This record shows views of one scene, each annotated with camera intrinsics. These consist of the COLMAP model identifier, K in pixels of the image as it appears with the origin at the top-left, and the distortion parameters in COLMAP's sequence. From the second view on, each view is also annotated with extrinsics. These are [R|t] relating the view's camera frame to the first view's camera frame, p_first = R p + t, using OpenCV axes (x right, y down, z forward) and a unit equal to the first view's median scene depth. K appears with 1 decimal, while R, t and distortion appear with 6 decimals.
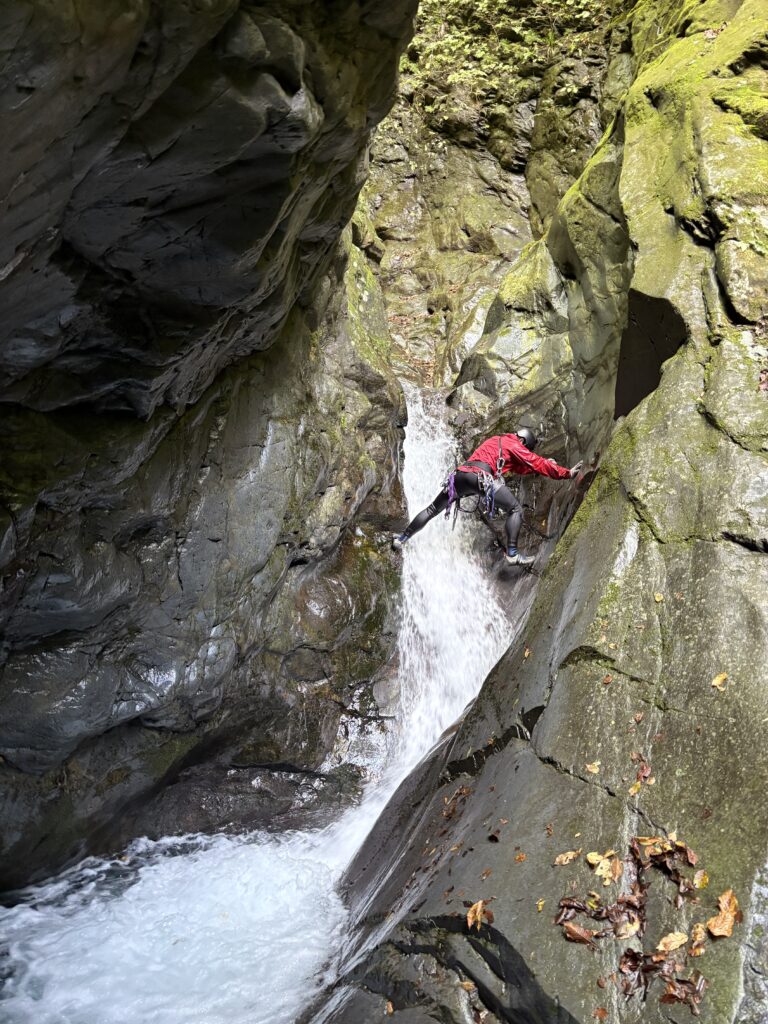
lens RADIAL K [[768.7, 0, 383.9], [0, 768.7, 522.3], [0, 0, 1]] dist [0.059159, -0.058215]
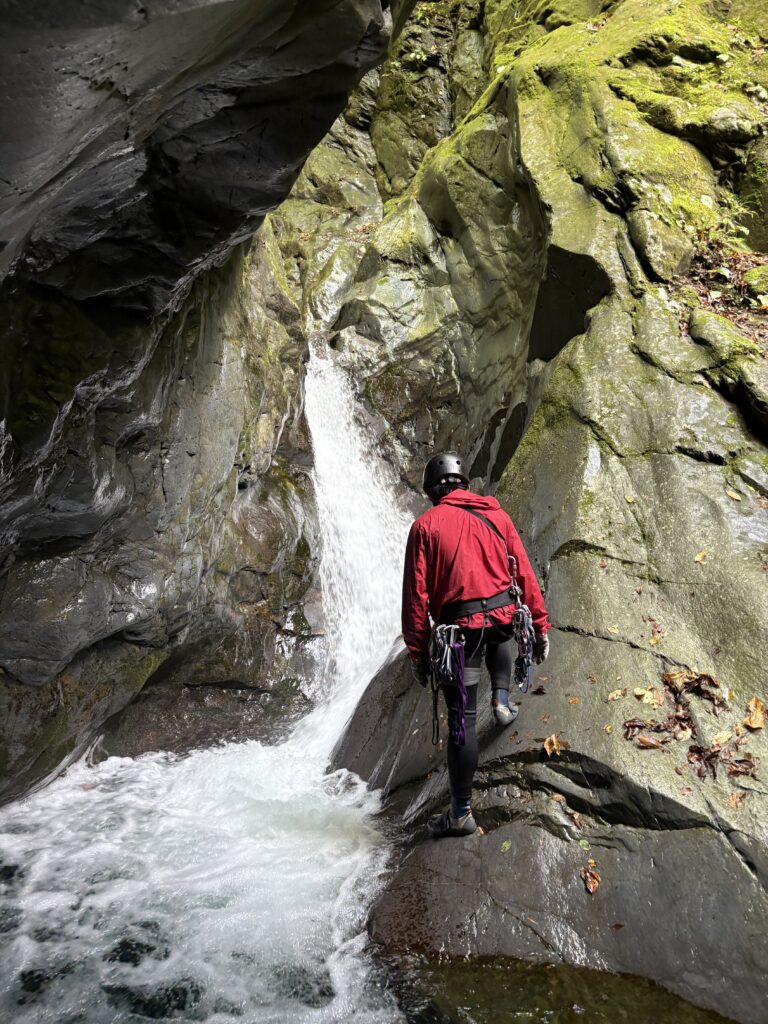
lens RADIAL K [[768.7, 0, 383.9], [0, 768.7, 522.3], [0, 0, 1]] dist [0.059159, -0.058215]
pose [[0.953932, 0.000473, 0.300024, -0.267312], [-0.013430, 0.999064, 0.041126, 0.063674], [-0.299723, -0.043260, 0.953045, -0.024806]]
